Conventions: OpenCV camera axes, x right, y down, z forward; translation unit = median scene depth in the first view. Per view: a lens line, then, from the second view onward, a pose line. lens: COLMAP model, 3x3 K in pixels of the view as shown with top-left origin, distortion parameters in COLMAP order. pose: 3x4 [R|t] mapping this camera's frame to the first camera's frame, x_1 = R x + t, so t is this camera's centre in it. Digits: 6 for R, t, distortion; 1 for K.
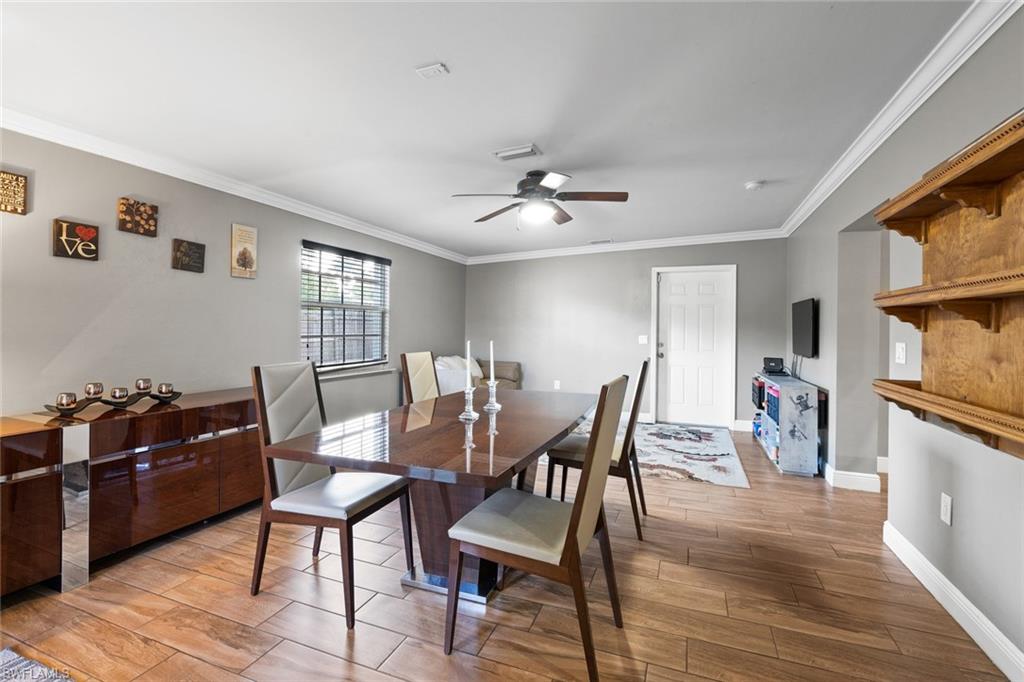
lens RADIAL K [[465.9, 0, 513.3], [0, 465.9, 330.0], [0, 0, 1]] dist [-0.007587, 0.003794]
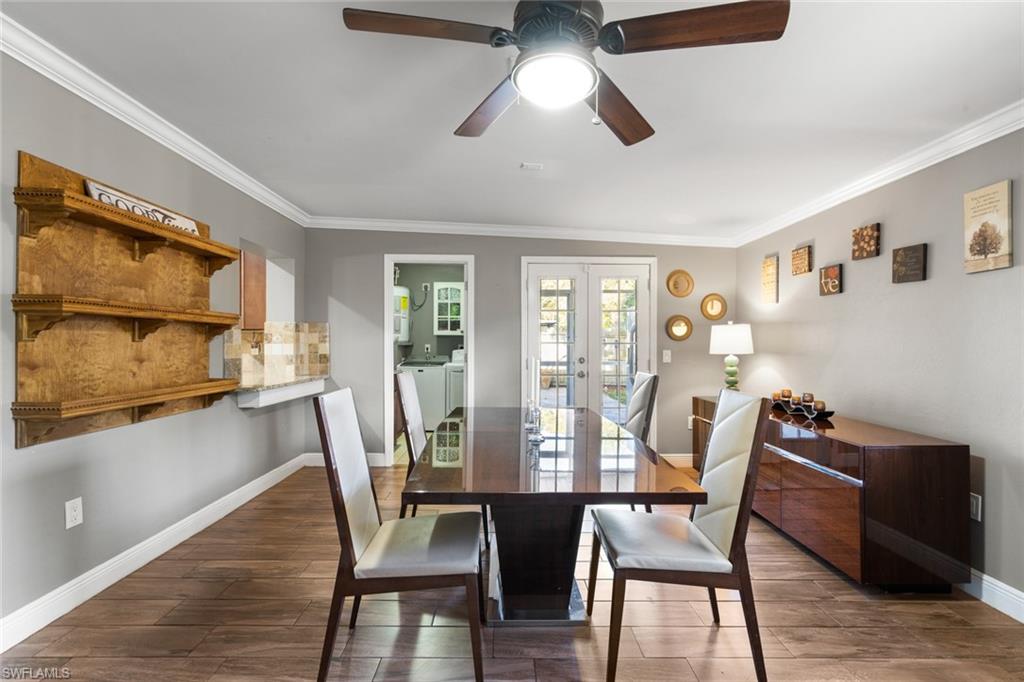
lens RADIAL K [[465.9, 0, 506.2], [0, 465.9, 342.9], [0, 0, 1]] dist [-0.007587, 0.003794]
pose [[-0.931723, -0.015668, -0.362831, 0.294134], [-0.016831, 0.999858, 0.000044, -0.006004], [0.362779, 0.006148, -0.931855, 1.620671]]
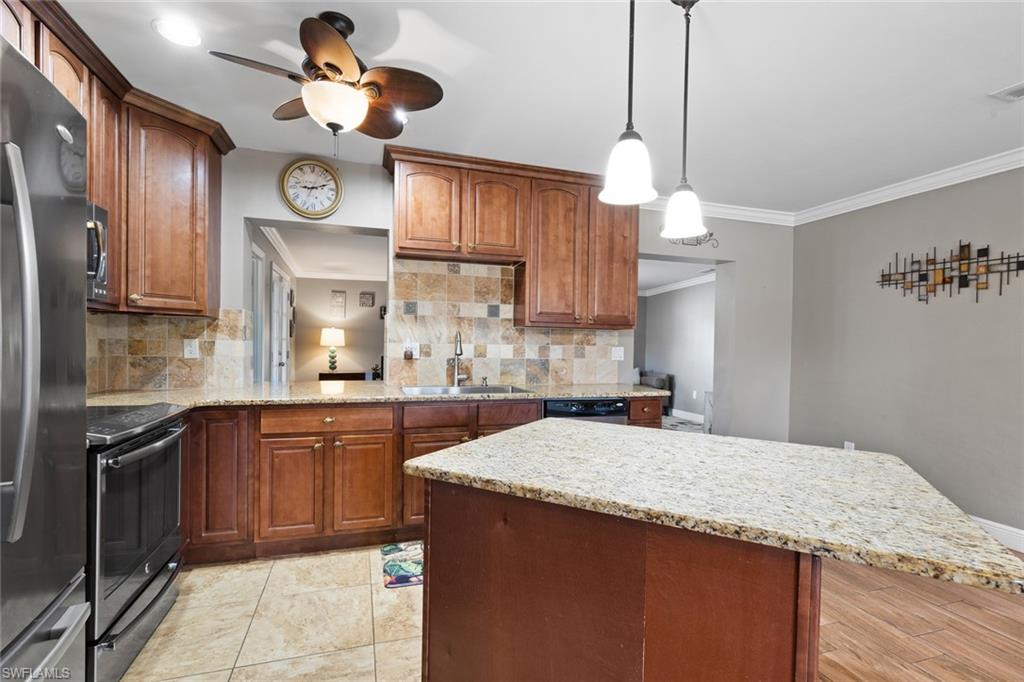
lens RADIAL K [[465.9, 0, 509.0], [0, 465.9, 350.4], [0, 0, 1]] dist [-0.007587, 0.003794]
pose [[0.631346, 0.010056, -0.775436, 1.558935], [-0.013231, 0.999910, 0.002195, 0.021822], [0.775388, 0.008874, 0.631423, -0.207433]]
